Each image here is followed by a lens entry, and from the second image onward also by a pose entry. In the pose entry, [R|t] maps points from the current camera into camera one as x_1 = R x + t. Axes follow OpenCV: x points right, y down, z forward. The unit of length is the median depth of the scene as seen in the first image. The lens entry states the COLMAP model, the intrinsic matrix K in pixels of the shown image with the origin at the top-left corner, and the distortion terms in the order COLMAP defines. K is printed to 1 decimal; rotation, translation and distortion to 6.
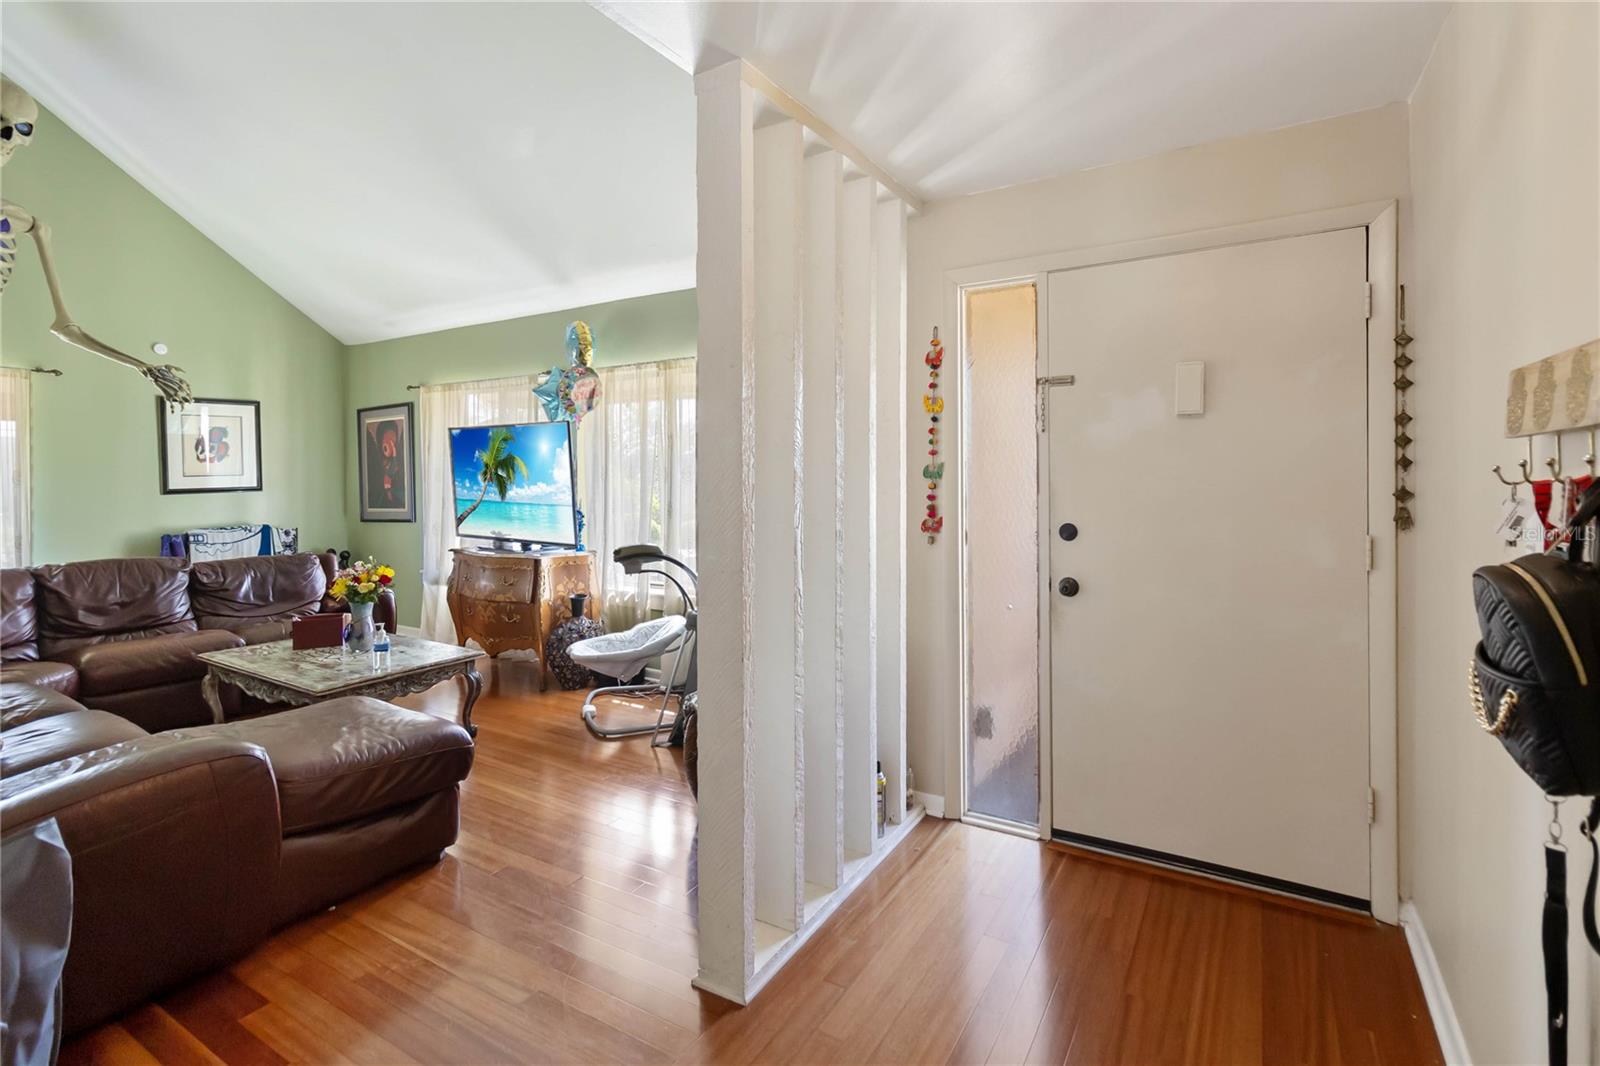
lens RADIAL K [[747.2, 0, 794.3], [0, 747.2, 496.3], [0, 0, 1]] dist [0.003976, 0.001659]
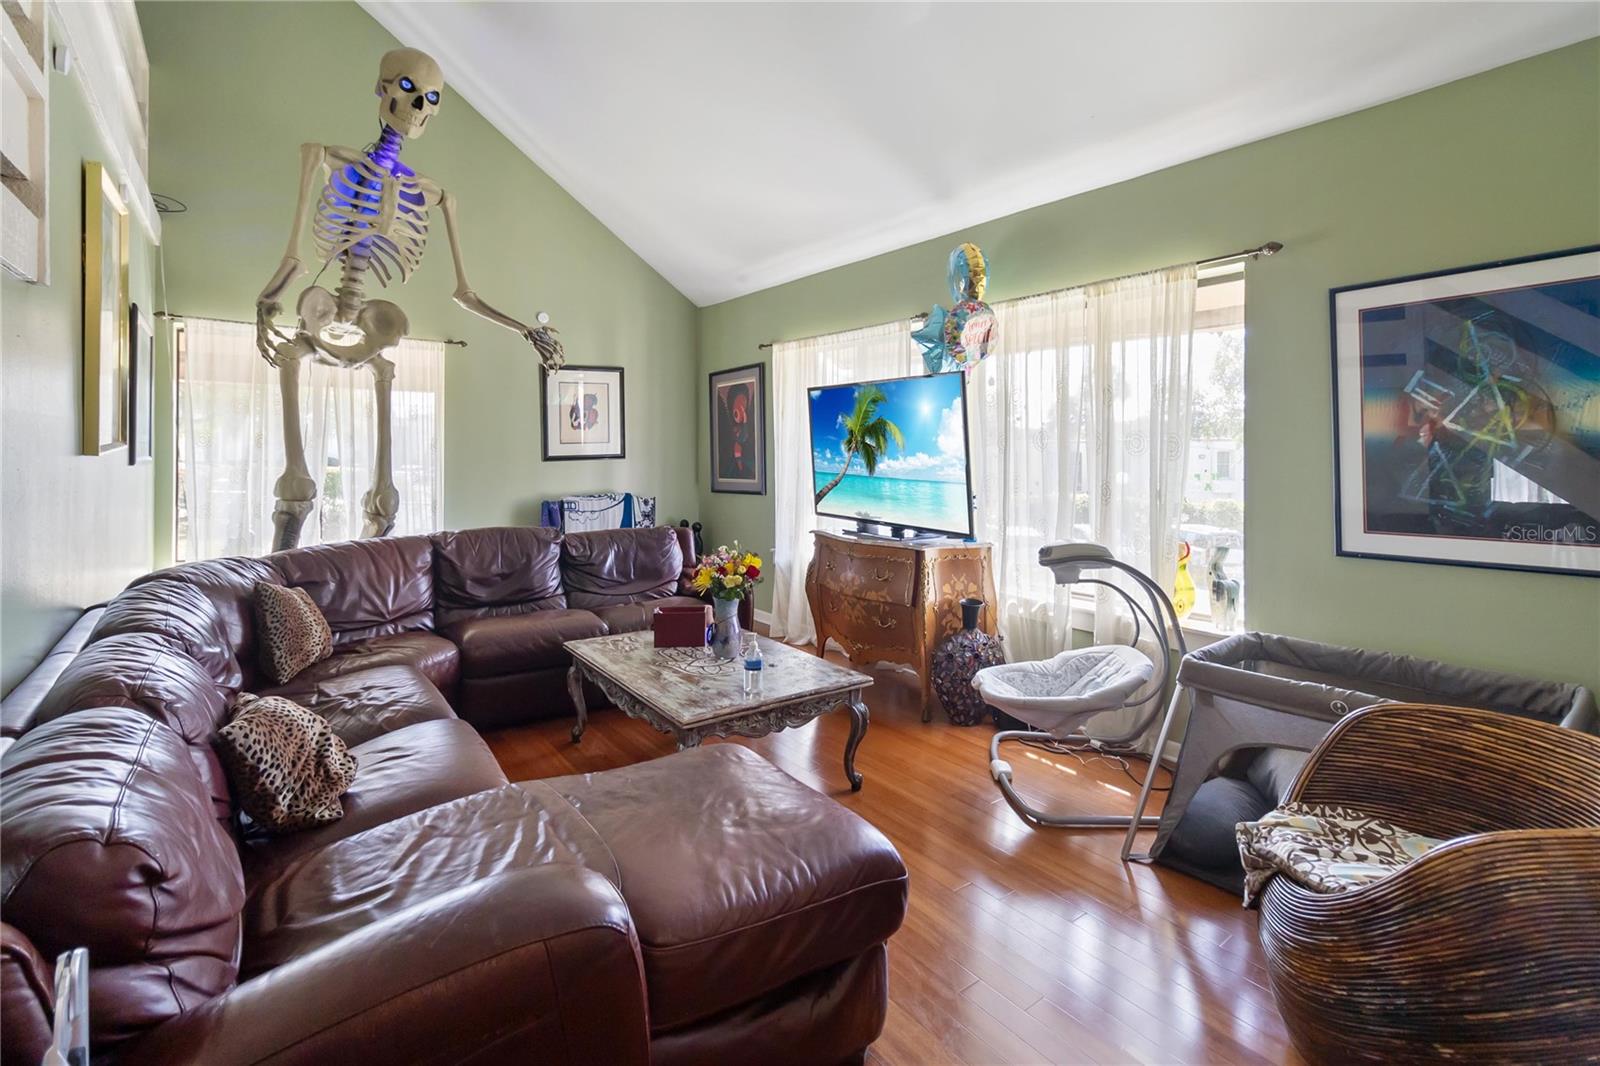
lens RADIAL K [[747.2, 0, 794.3], [0, 747.2, 496.3], [0, 0, 1]] dist [0.003976, 0.001659]
pose [[0.922981, 0.030299, -0.383652, -0.168274], [-0.015849, 0.999043, 0.040771, -0.001927], [0.384520, -0.031550, 0.922577, 0.236064]]
